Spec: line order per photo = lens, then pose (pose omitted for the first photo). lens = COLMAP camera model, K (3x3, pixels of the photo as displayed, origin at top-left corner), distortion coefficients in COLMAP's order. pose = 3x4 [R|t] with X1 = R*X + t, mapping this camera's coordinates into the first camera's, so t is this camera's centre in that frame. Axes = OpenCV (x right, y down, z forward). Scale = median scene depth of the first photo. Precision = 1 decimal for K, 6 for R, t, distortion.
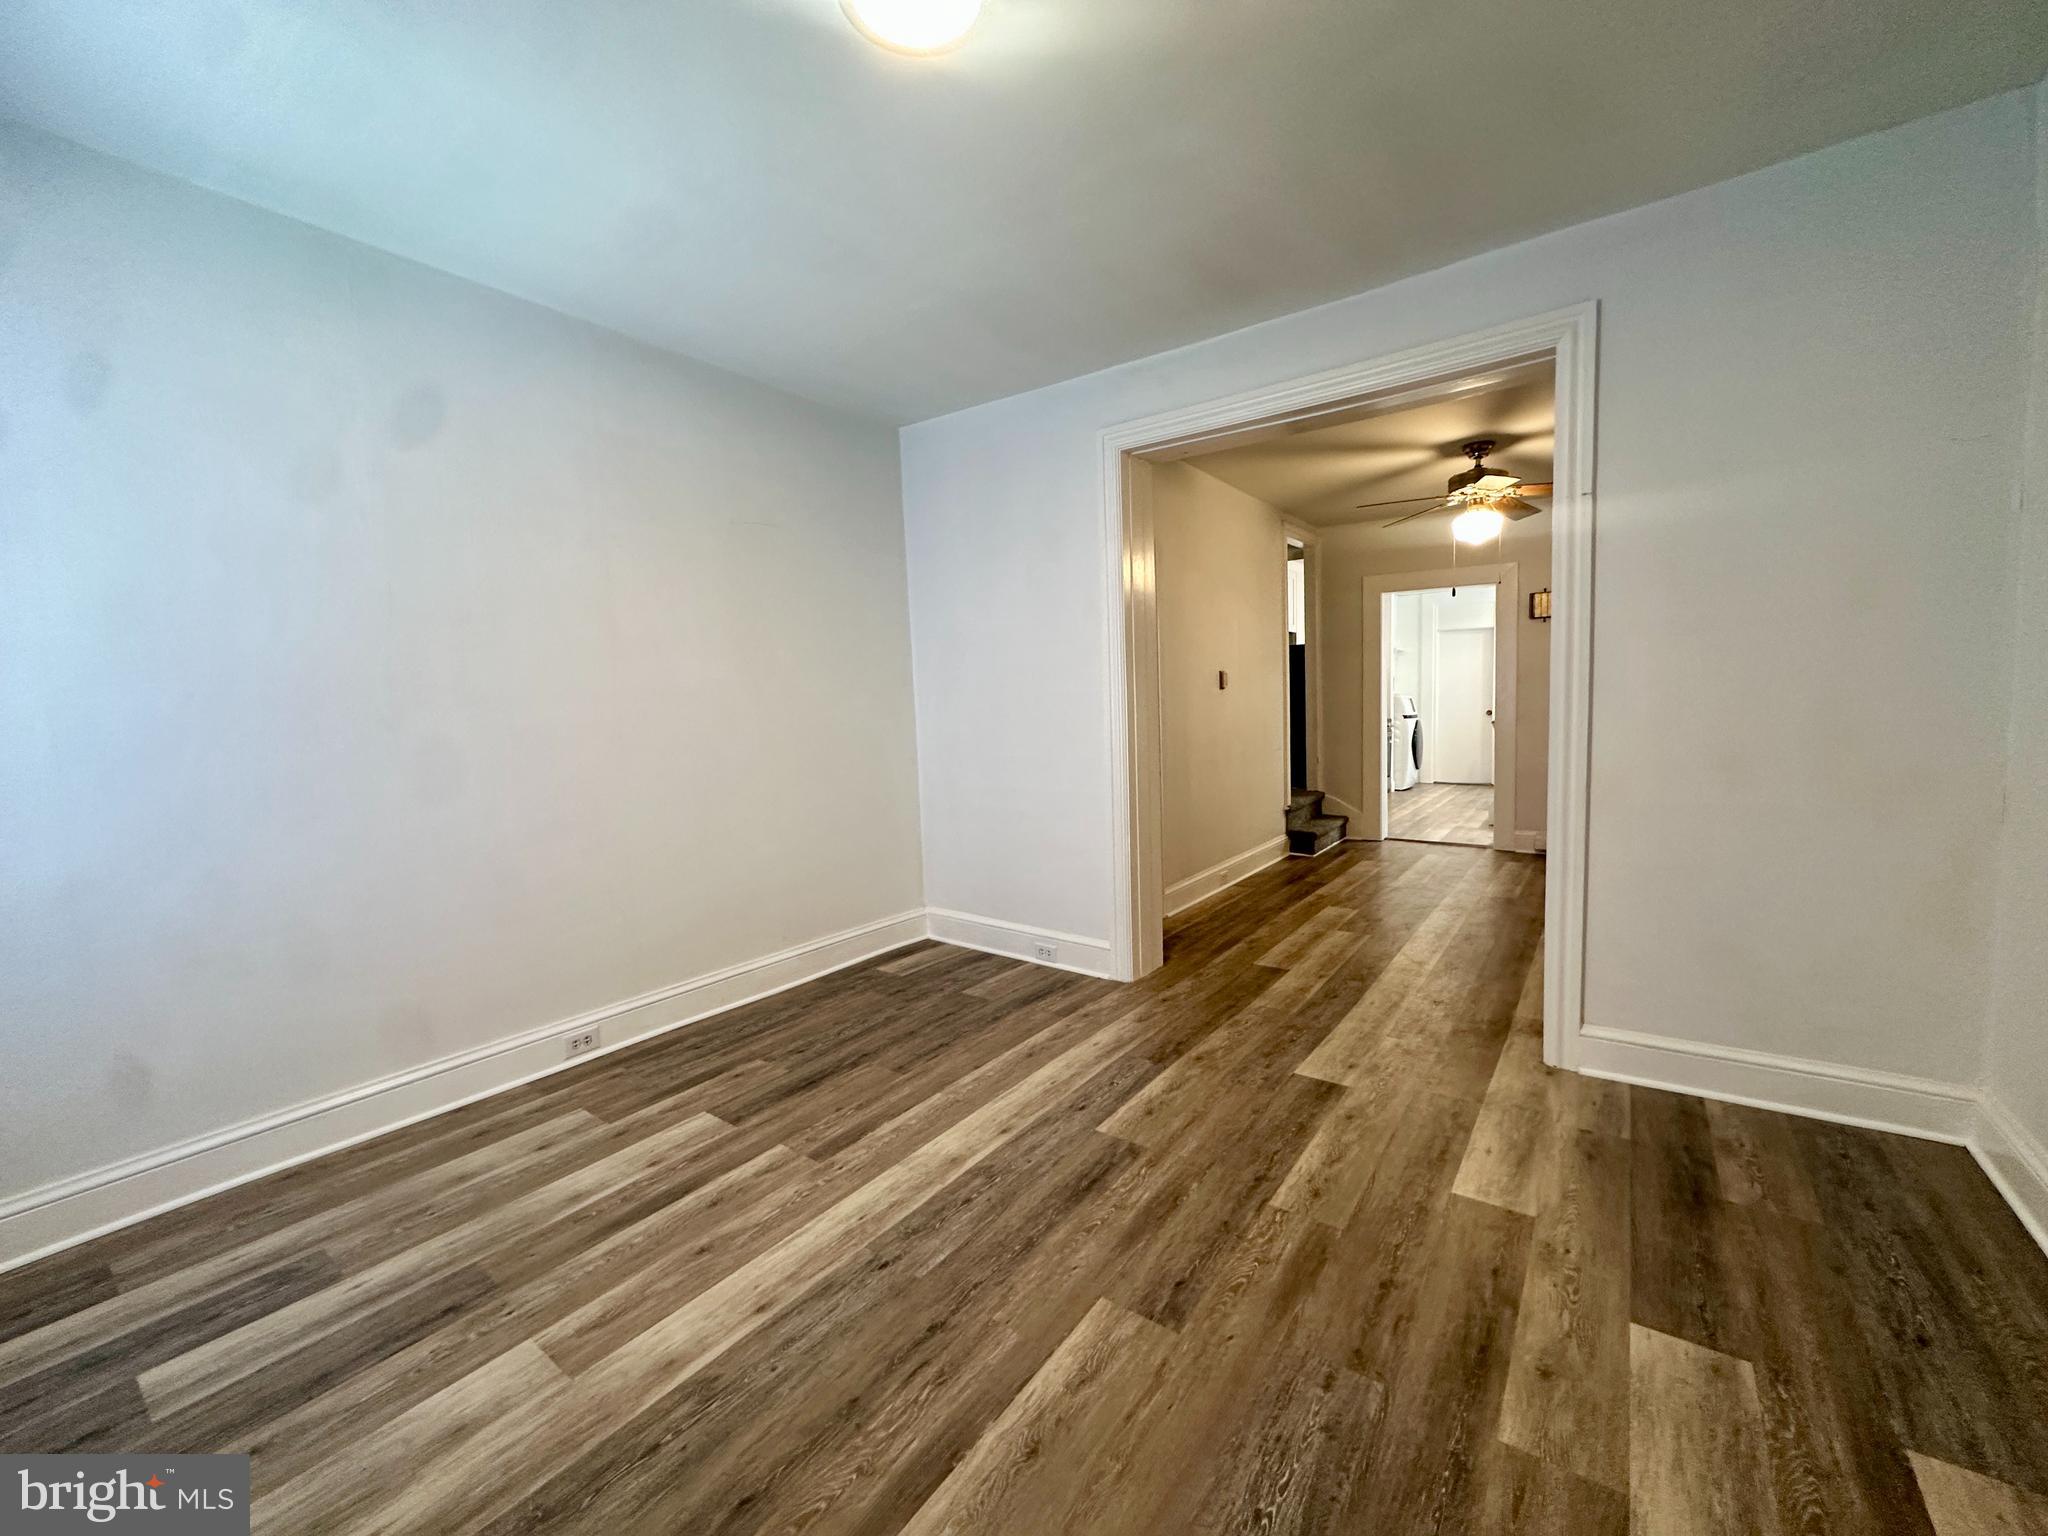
lens RADIAL K [[656.8, 0, 1086.7], [0, 656.8, 757.4], [0, 0, 1]] dist [-0.000480, 0.000018]
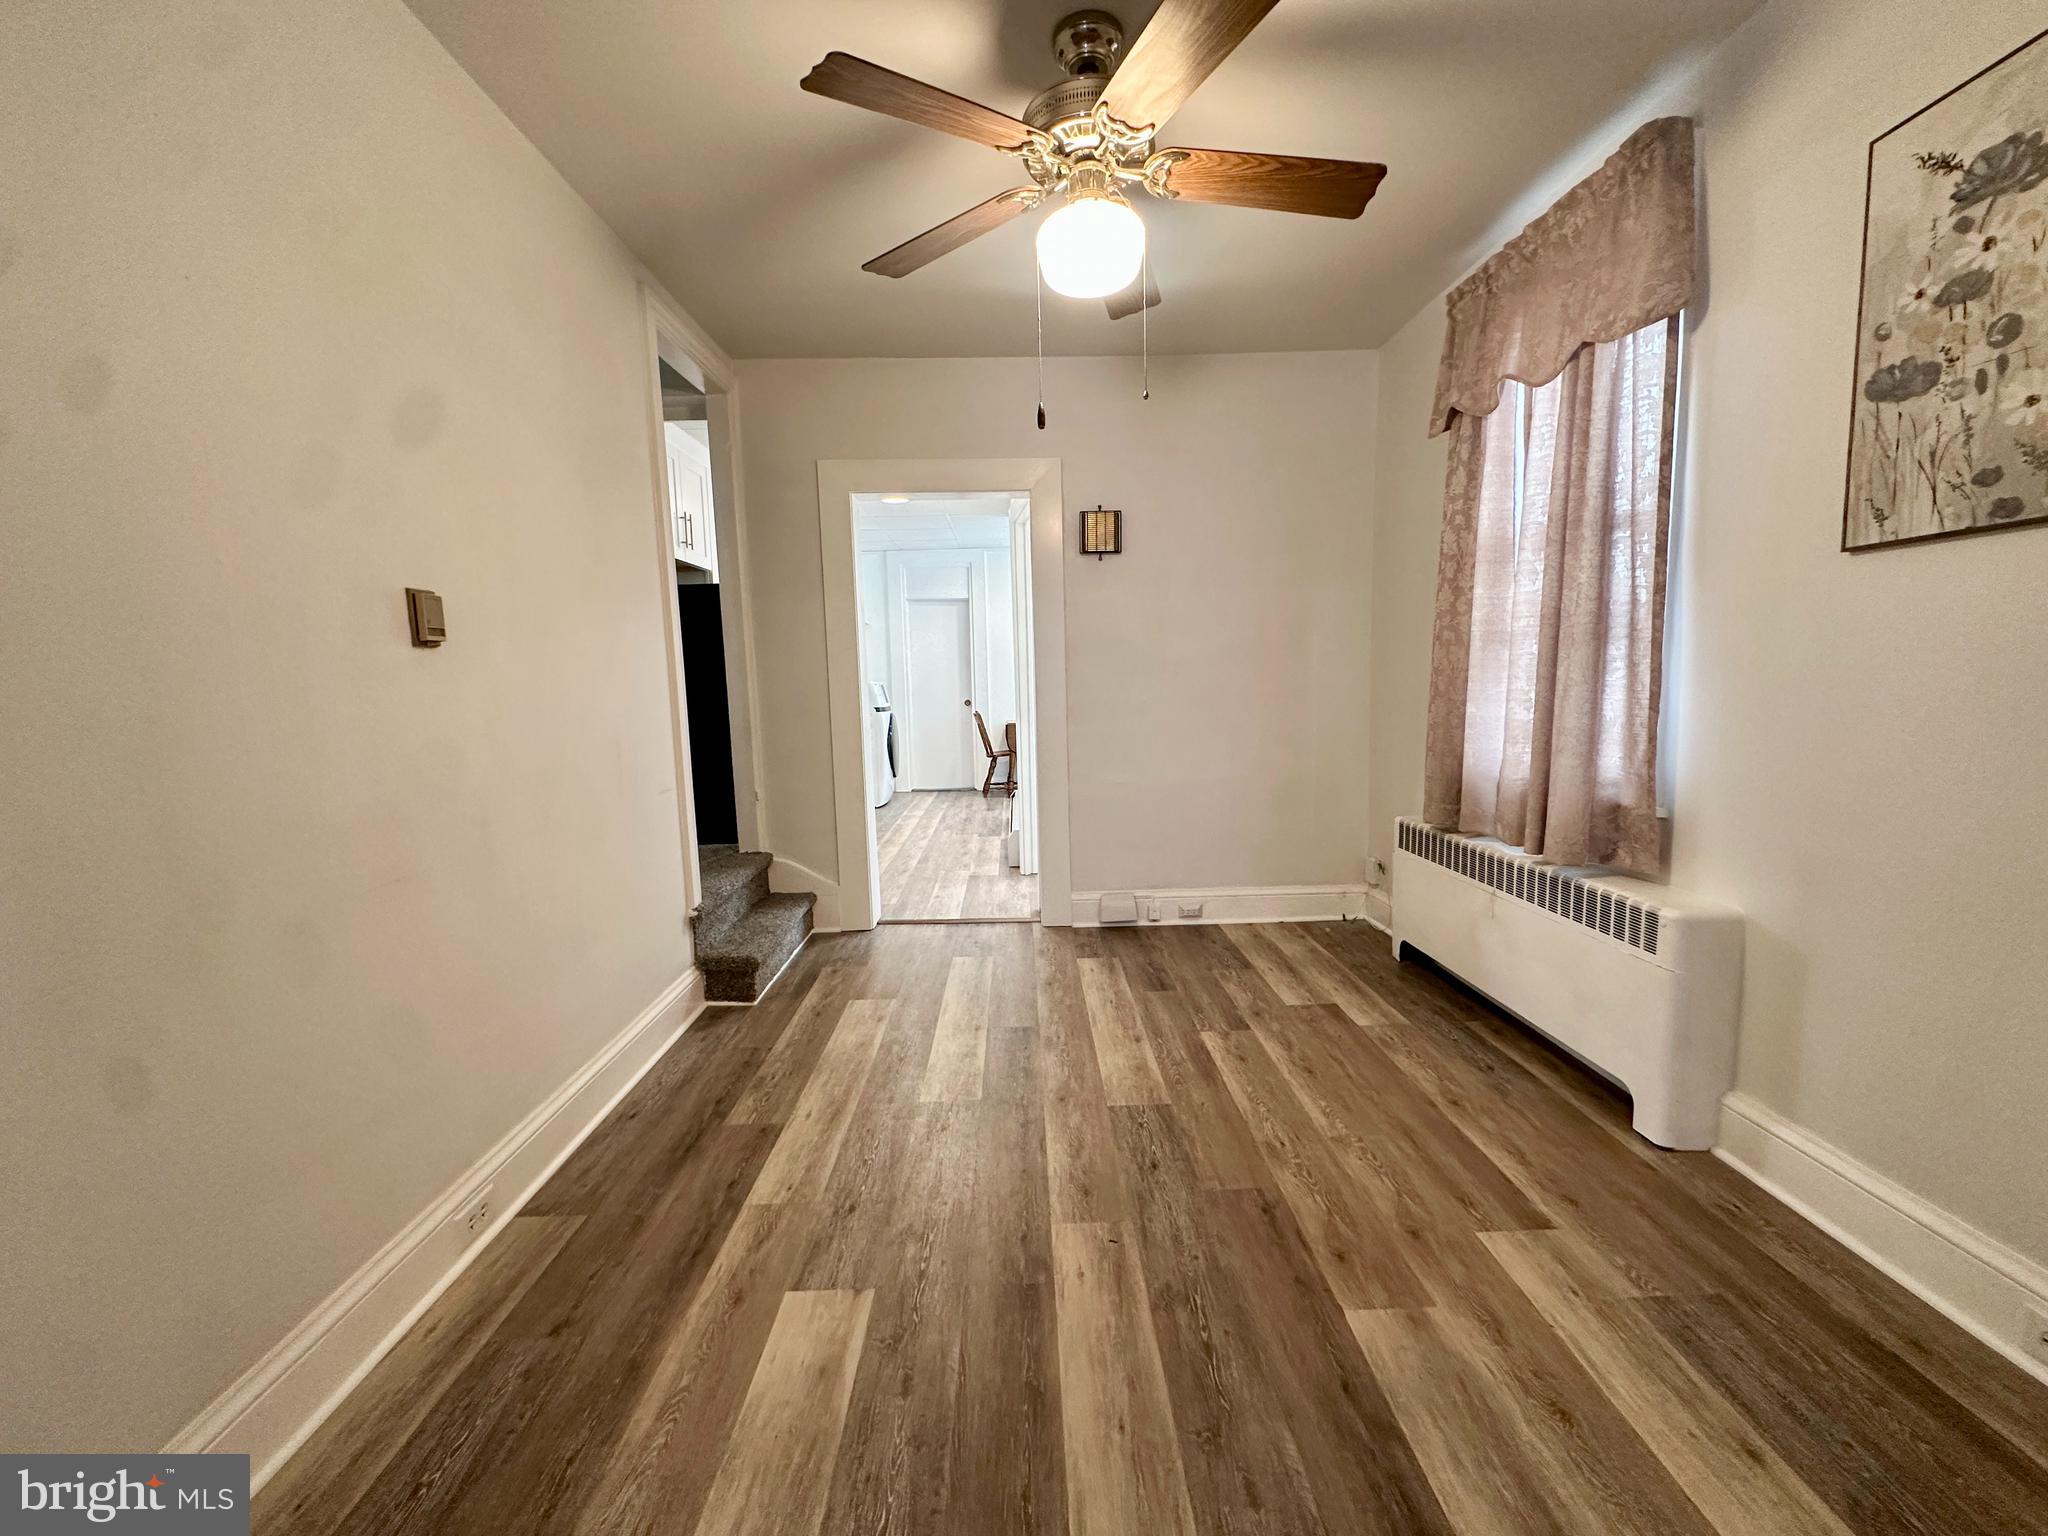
lens RADIAL K [[818.0, 0, 1022.4], [0, 818.0, 770.5], [0, 0, 1]] dist [-0.002685, 0.000230]
pose [[0.802659, -0.057699, 0.593641, 0.138898], [0.049484, 0.998320, 0.030125, -0.028536], [-0.594383, 0.005196, 0.804166, 0.352038]]
